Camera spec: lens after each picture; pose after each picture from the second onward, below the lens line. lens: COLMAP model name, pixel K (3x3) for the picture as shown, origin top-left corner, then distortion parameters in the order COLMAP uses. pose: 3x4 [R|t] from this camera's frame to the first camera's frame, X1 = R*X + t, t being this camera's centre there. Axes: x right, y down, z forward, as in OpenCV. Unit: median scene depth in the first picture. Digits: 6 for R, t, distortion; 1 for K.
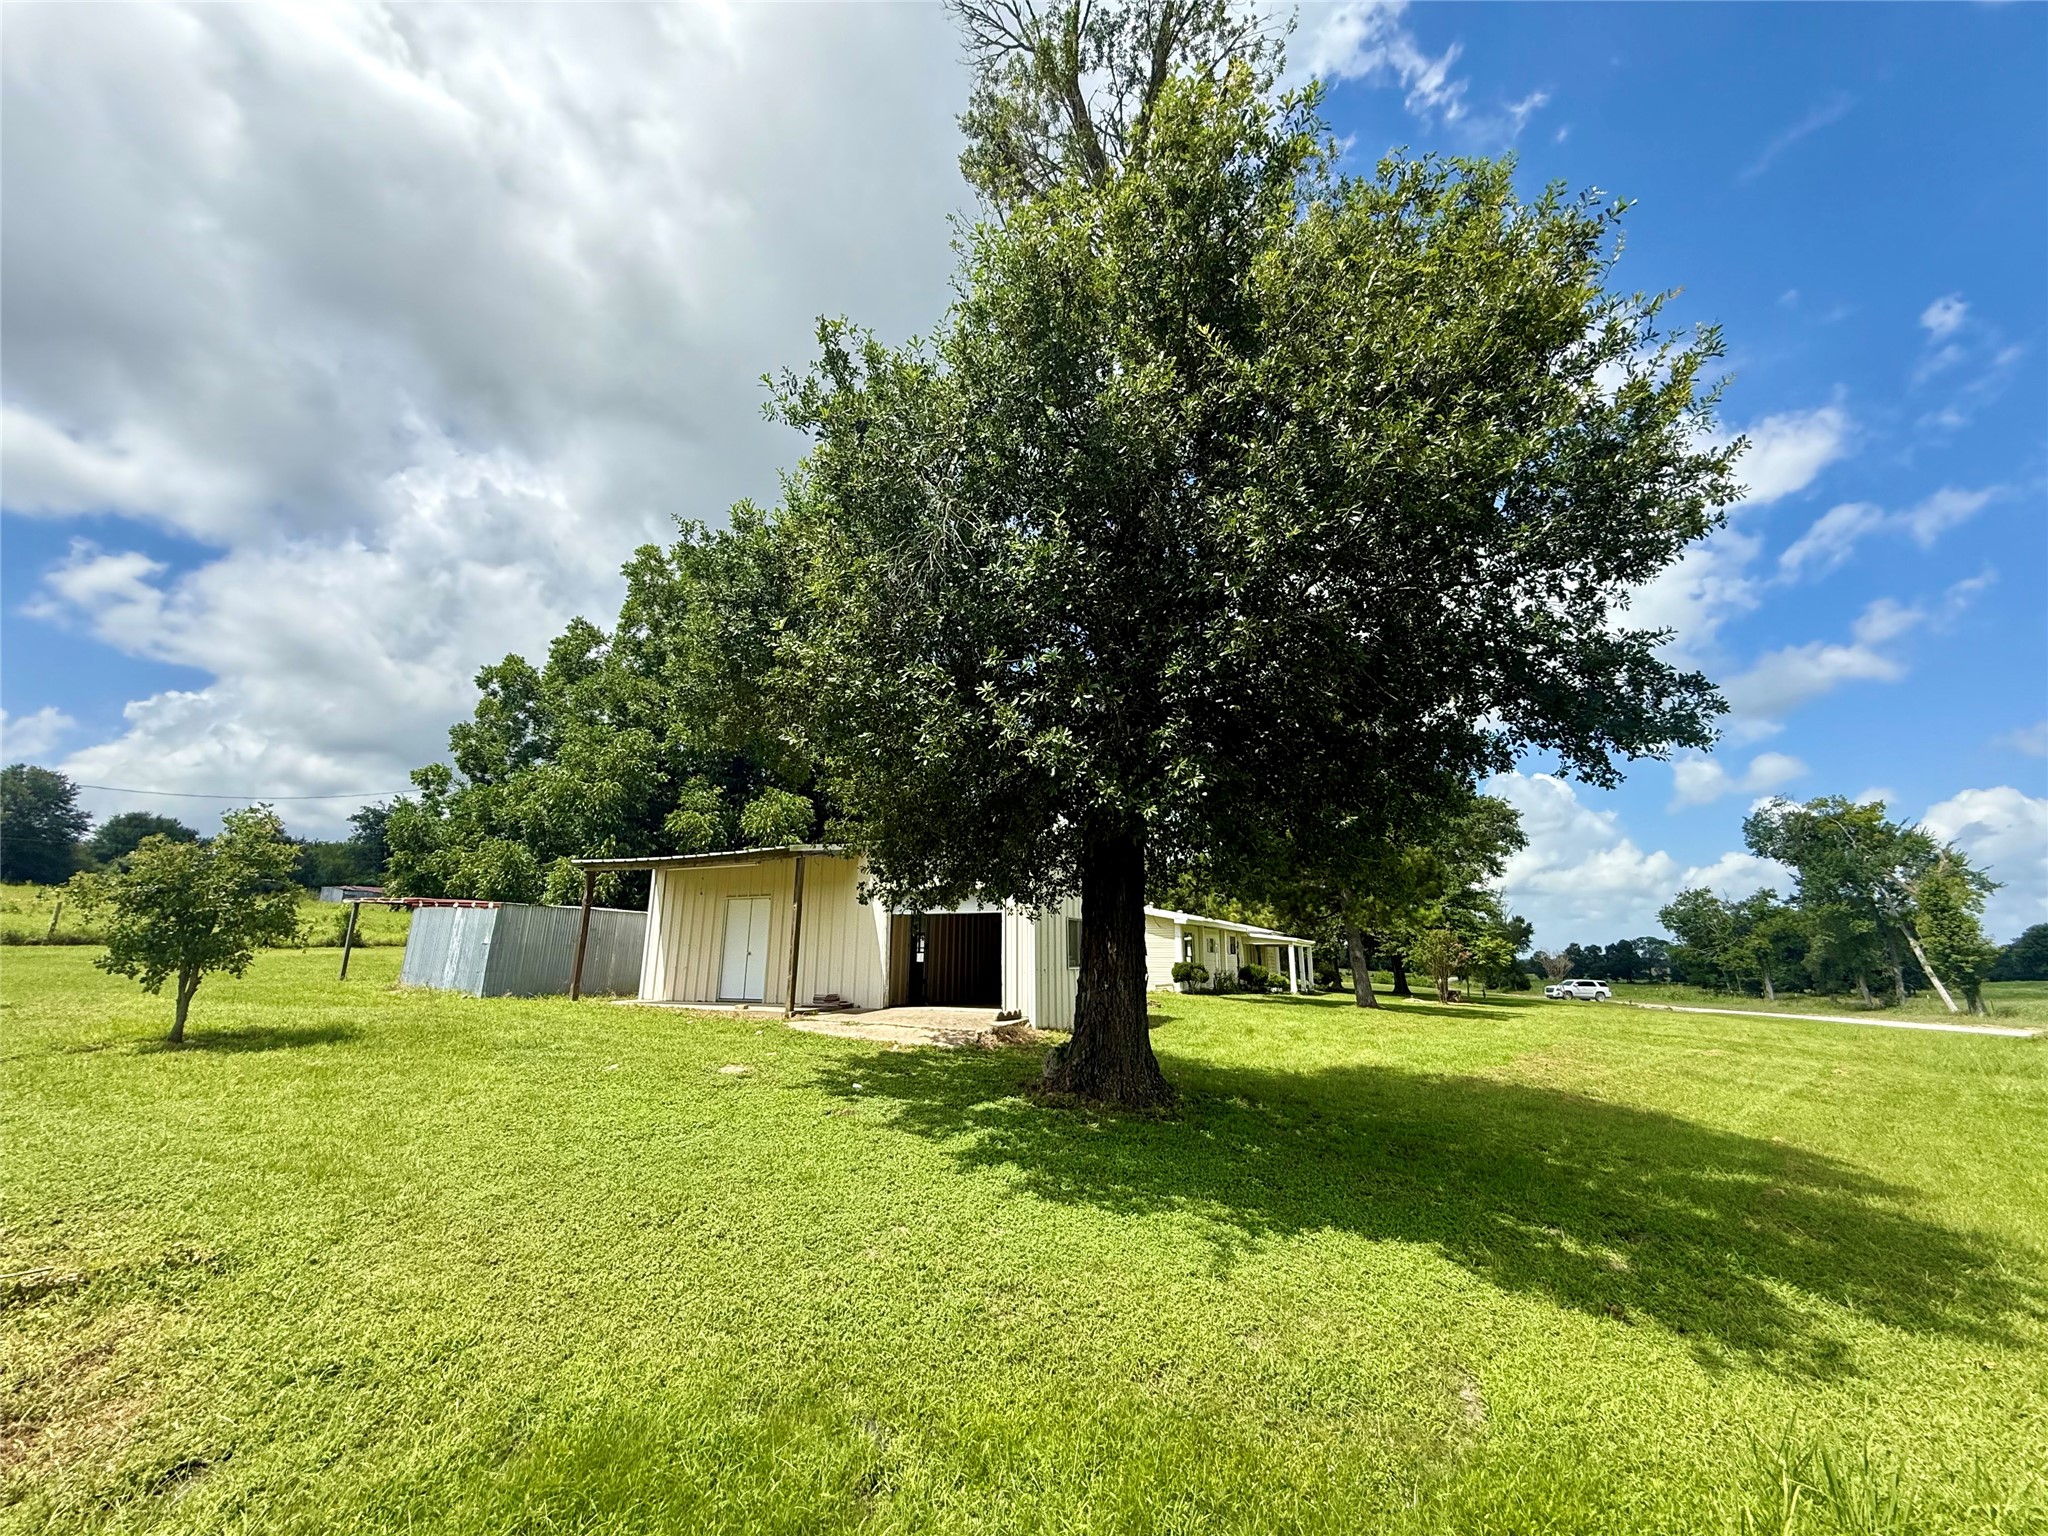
lens RADIAL K [[817.7, 0, 1029.9], [0, 817.7, 753.6], [0, 0, 1]] dist [0.002322, -0.001149]
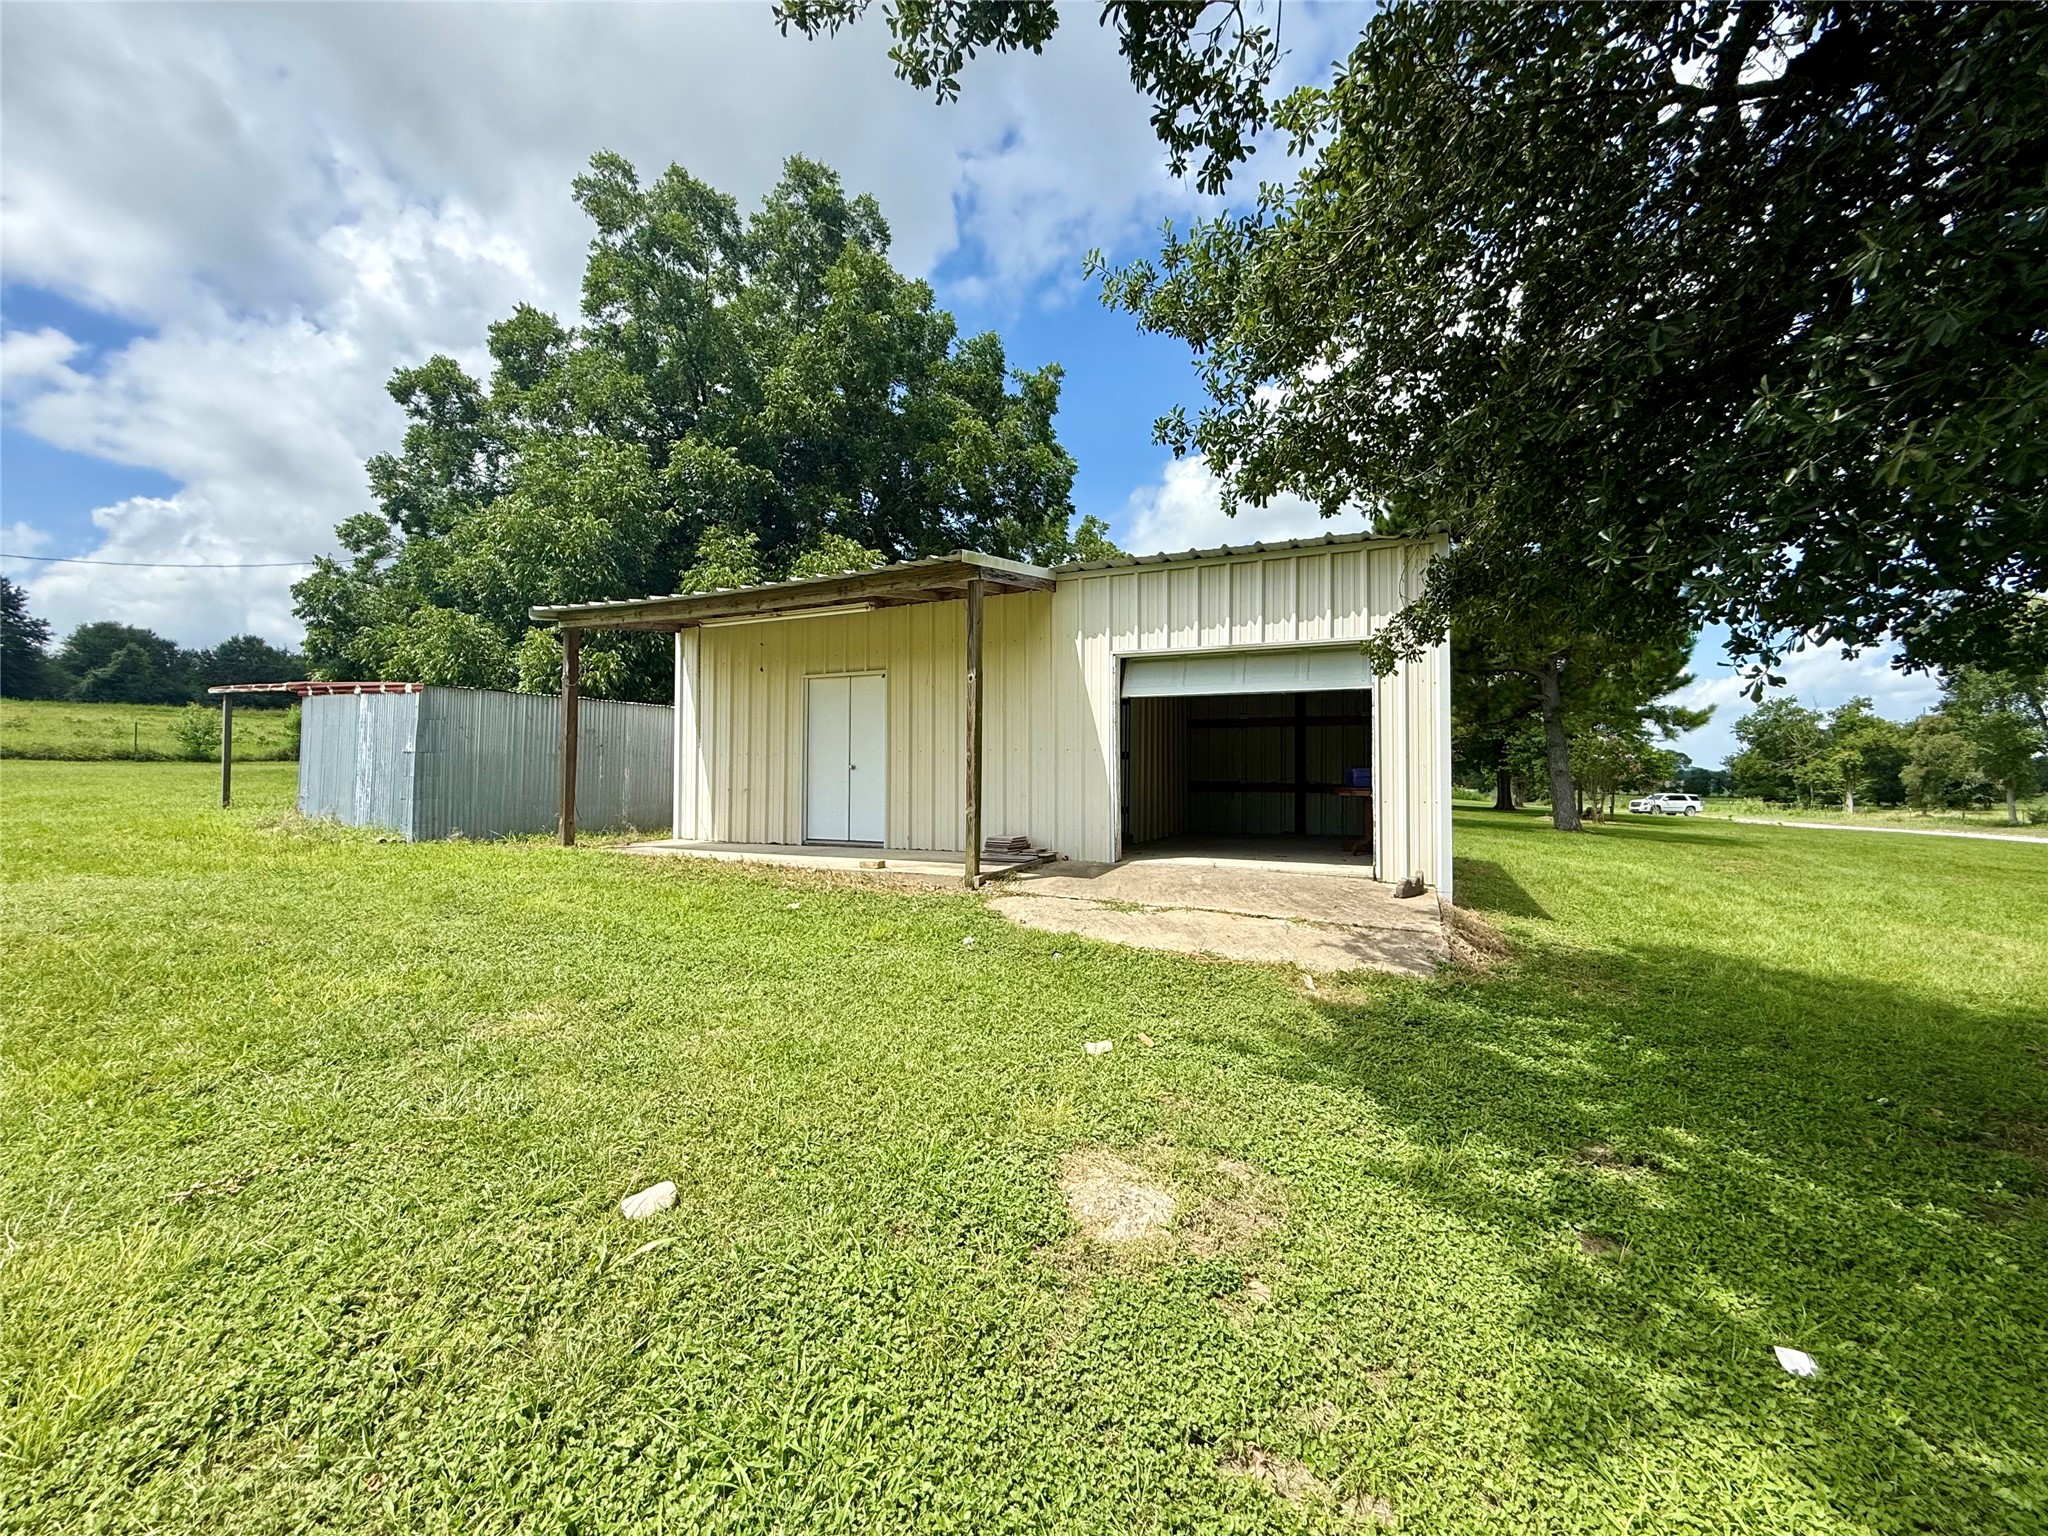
lens RADIAL K [[817.7, 0, 1022.9], [0, 817.7, 765.0], [0, 0, 1]] dist [0.002322, -0.001149]
pose [[0.999697, -0.003900, -0.024315, -0.054140], [0.009441, 0.972631, 0.232165, 0.028509], [0.022744, -0.232324, 0.972372, 0.114166]]
